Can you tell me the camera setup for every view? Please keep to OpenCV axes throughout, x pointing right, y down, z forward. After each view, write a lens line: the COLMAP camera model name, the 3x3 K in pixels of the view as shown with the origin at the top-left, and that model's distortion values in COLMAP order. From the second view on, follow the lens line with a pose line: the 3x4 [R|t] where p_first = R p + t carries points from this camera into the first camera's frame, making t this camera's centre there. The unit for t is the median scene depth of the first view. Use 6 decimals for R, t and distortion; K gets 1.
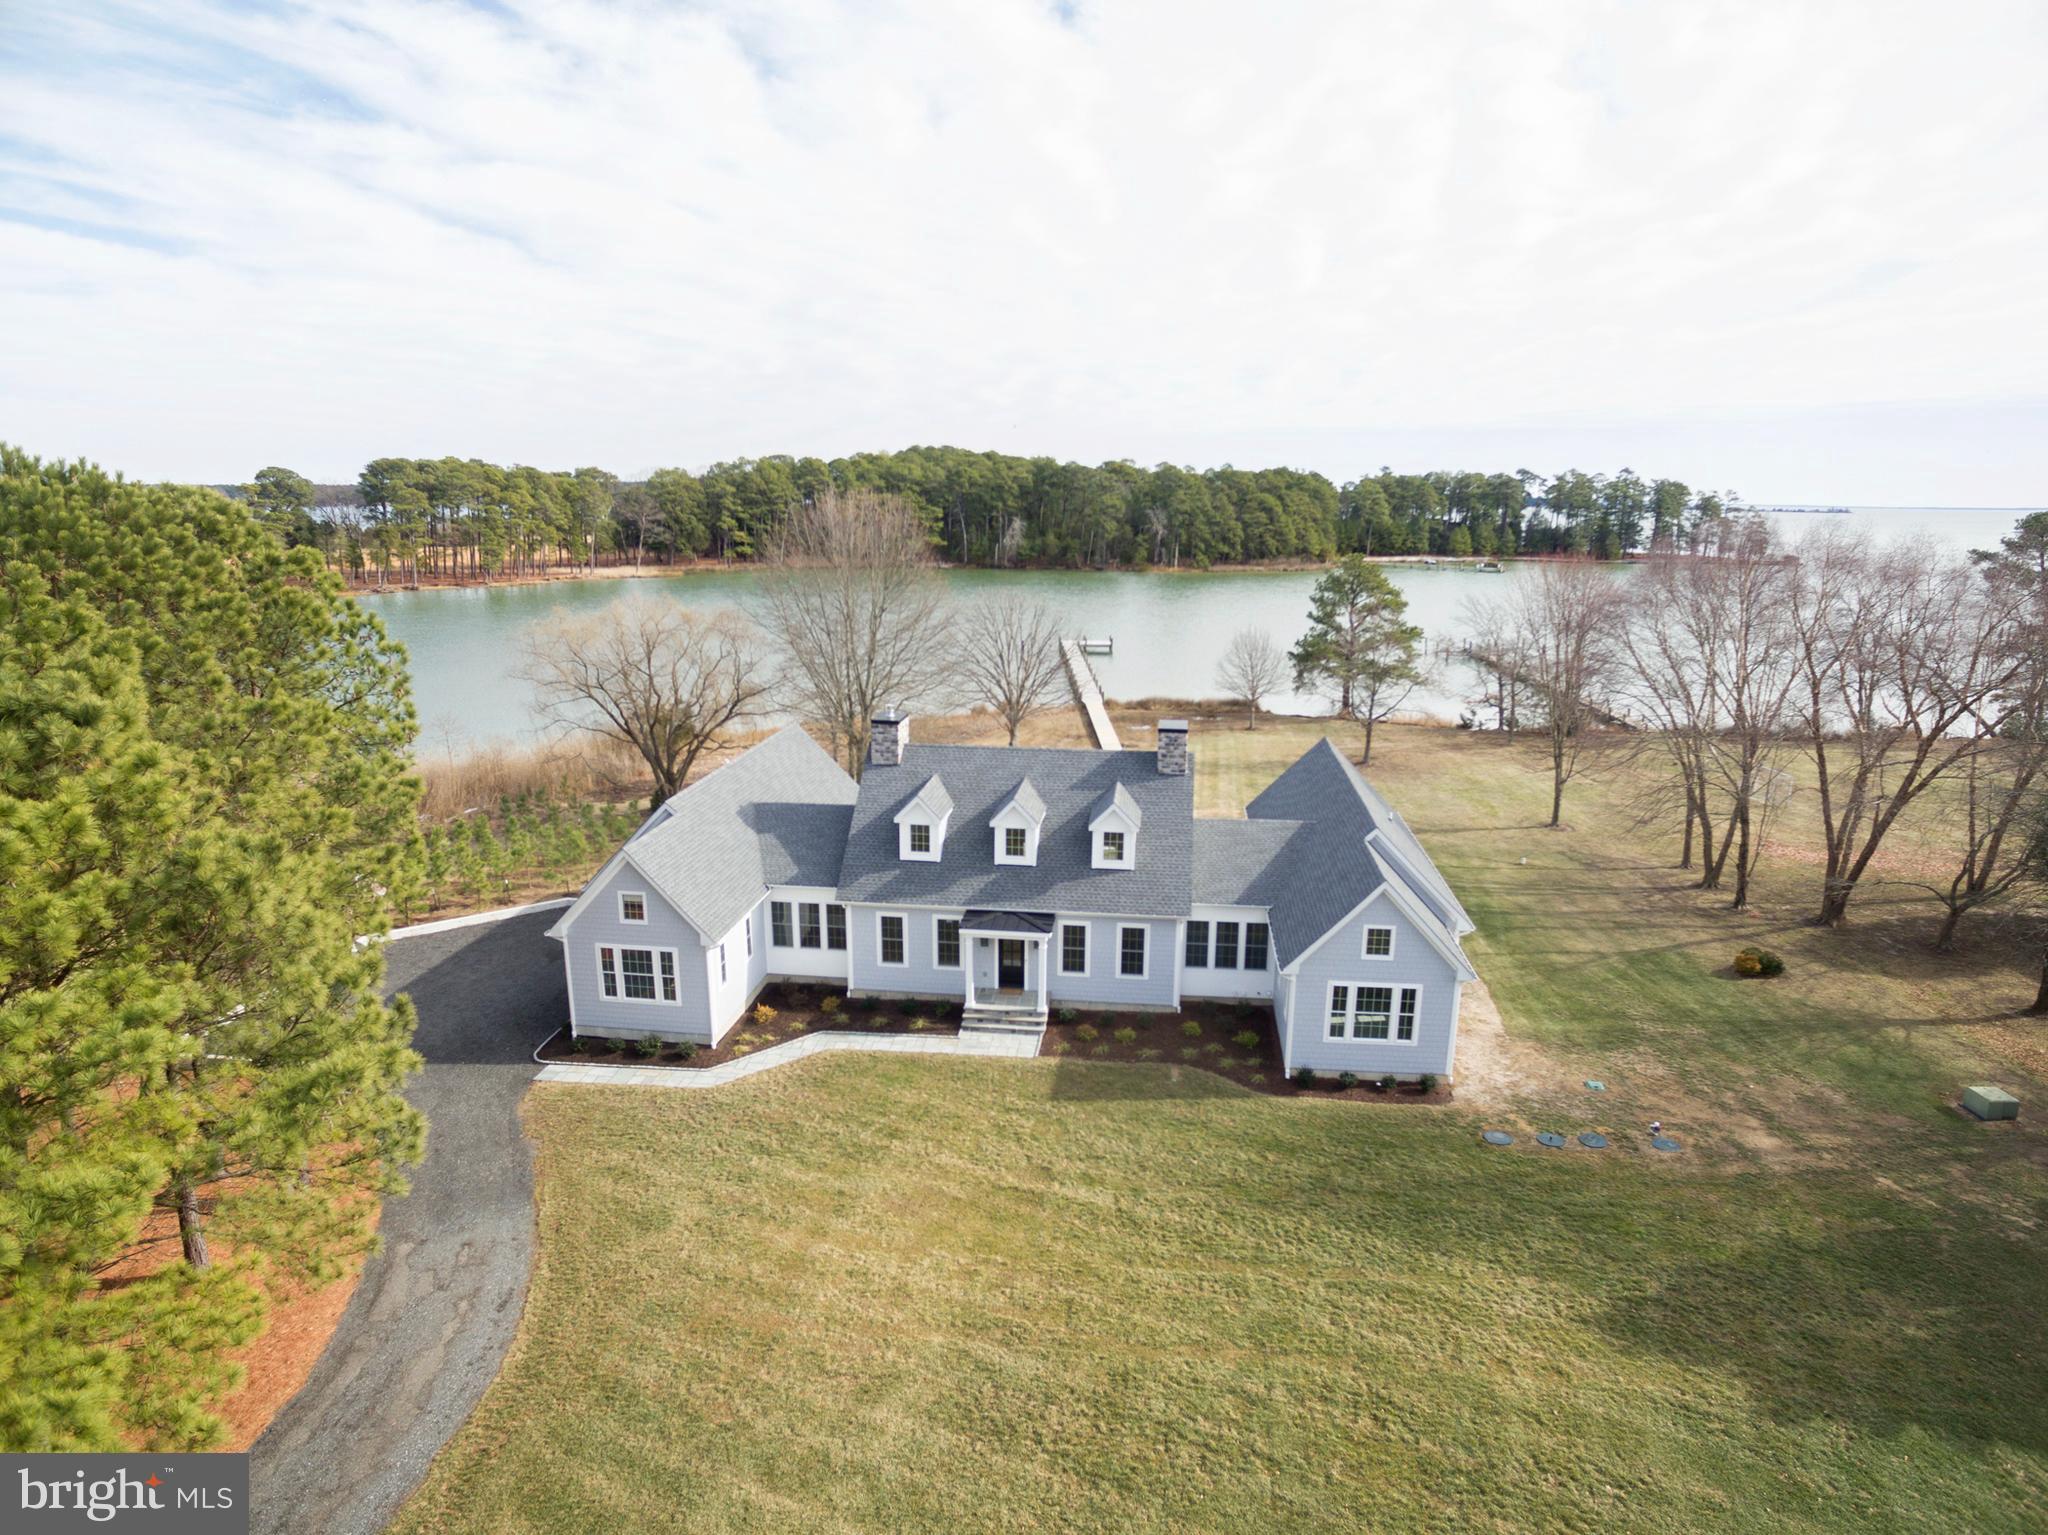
lens RADIAL K [[1228.7, 0, 1039.0], [0, 1228.7, 780.0], [0, 0, 1]] dist [-0.120925, 0.088425]
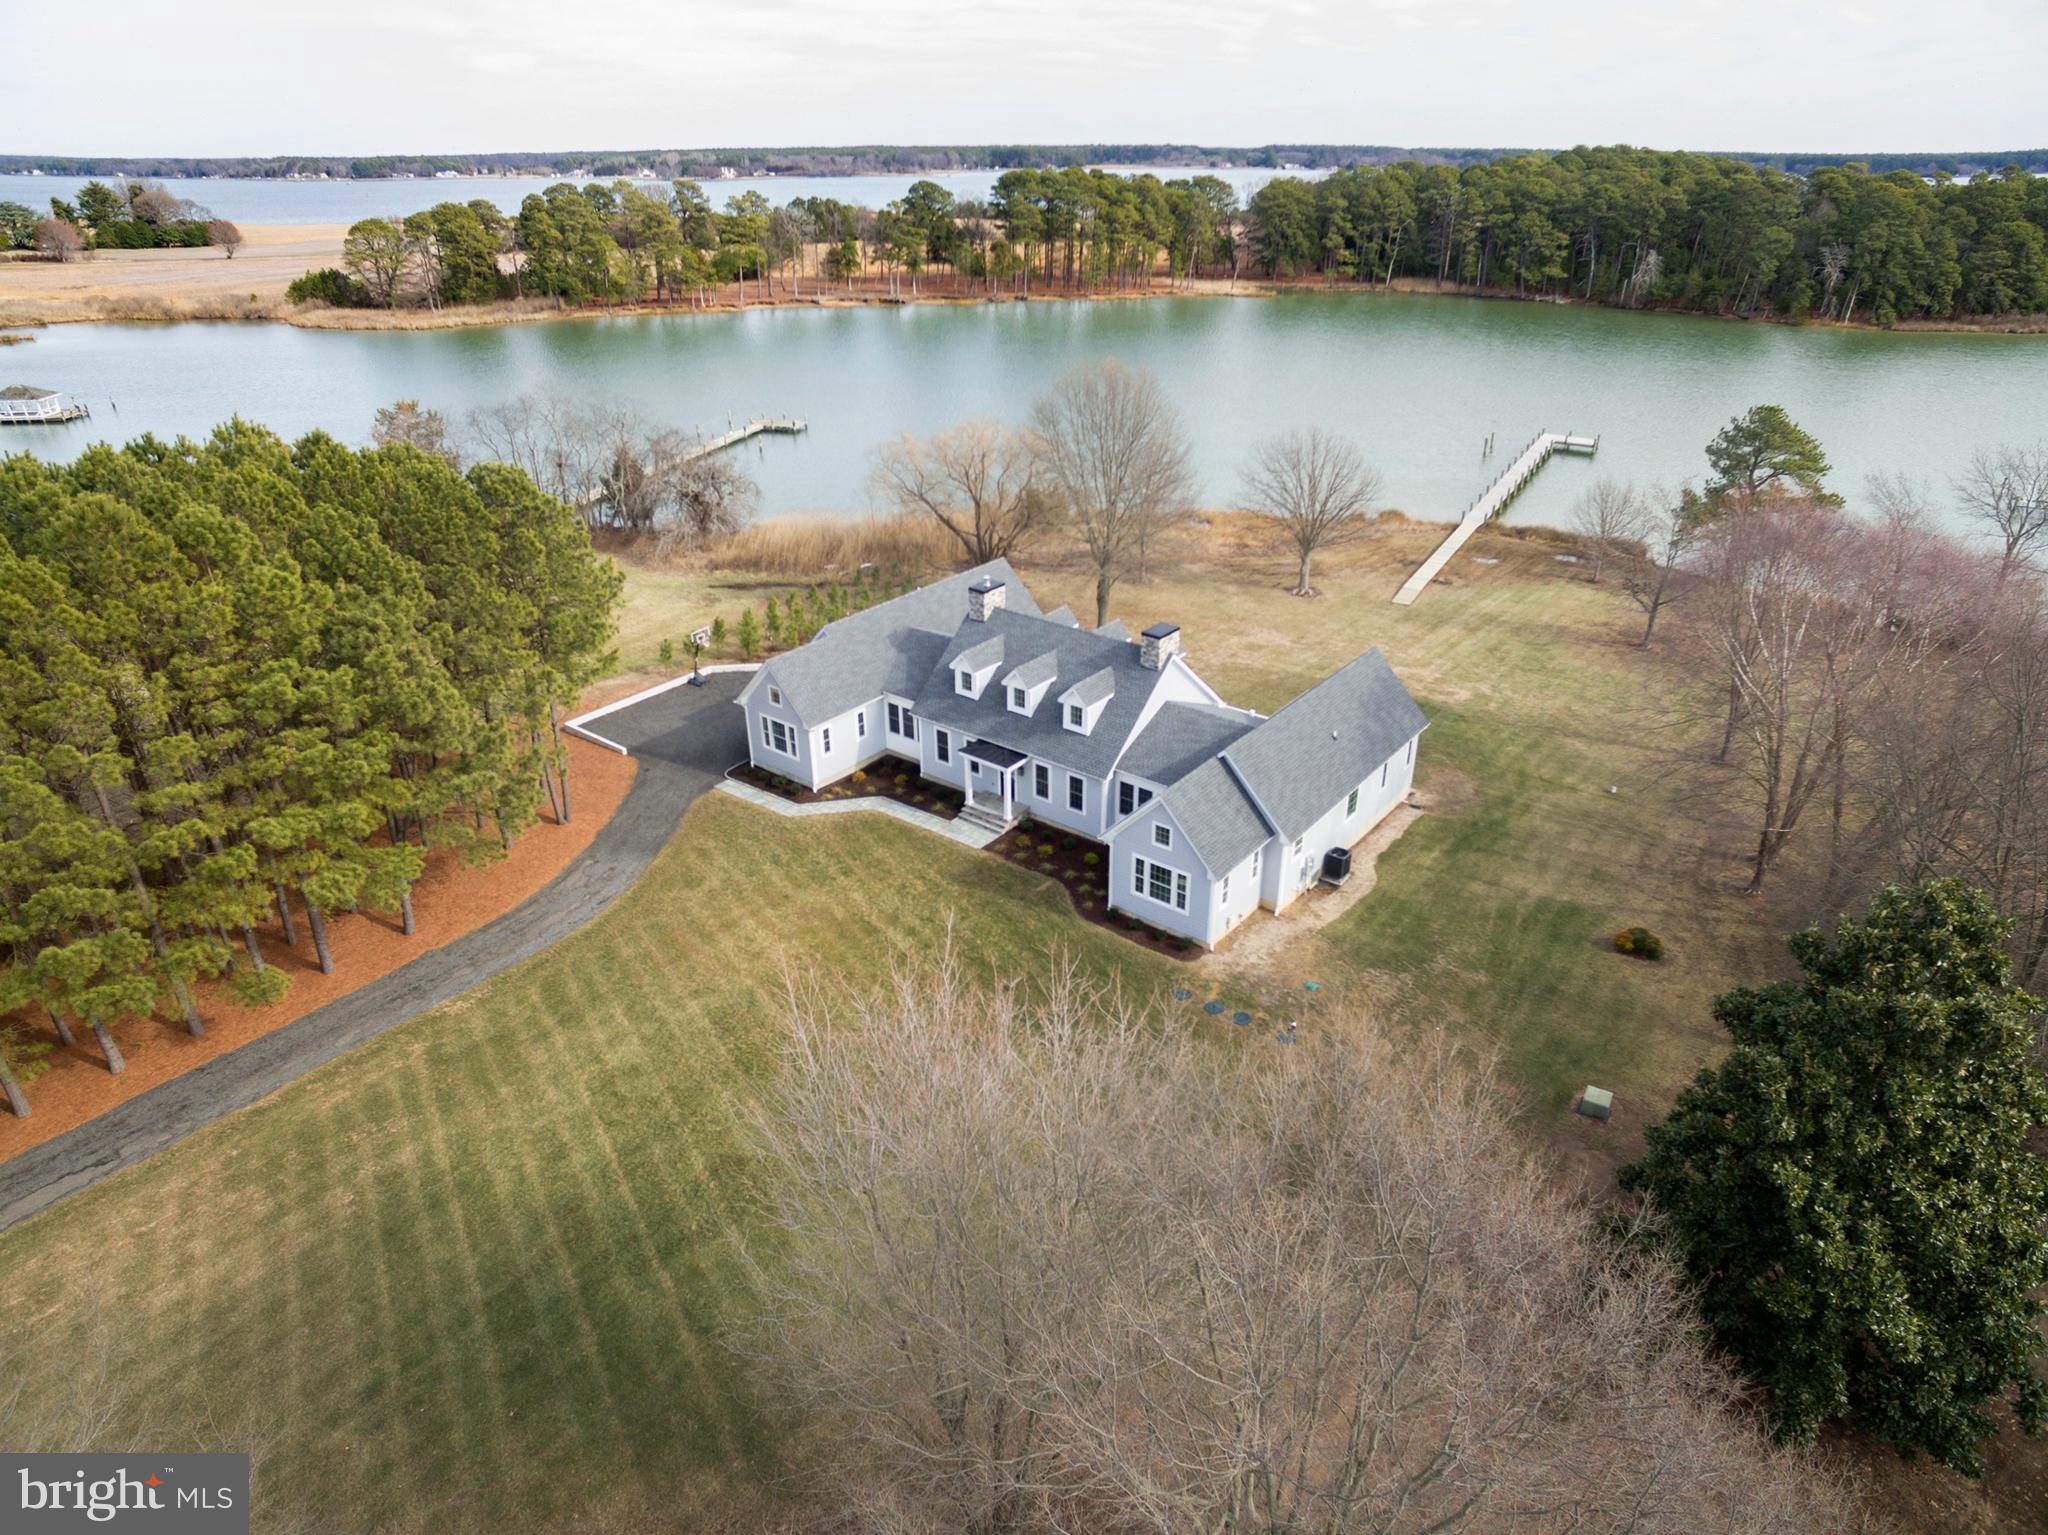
lens RADIAL K [[1268.3, 0, 1024.0], [0, 1268.3, 767.5], [0, 0, 1]] dist [-0.101639, 0.070645]
pose [[0.849134, 0.227662, -0.476593, 0.687168], [-0.111894, 0.959393, 0.258930, -0.246430], [0.516189, -0.166539, 0.840128, -0.219196]]
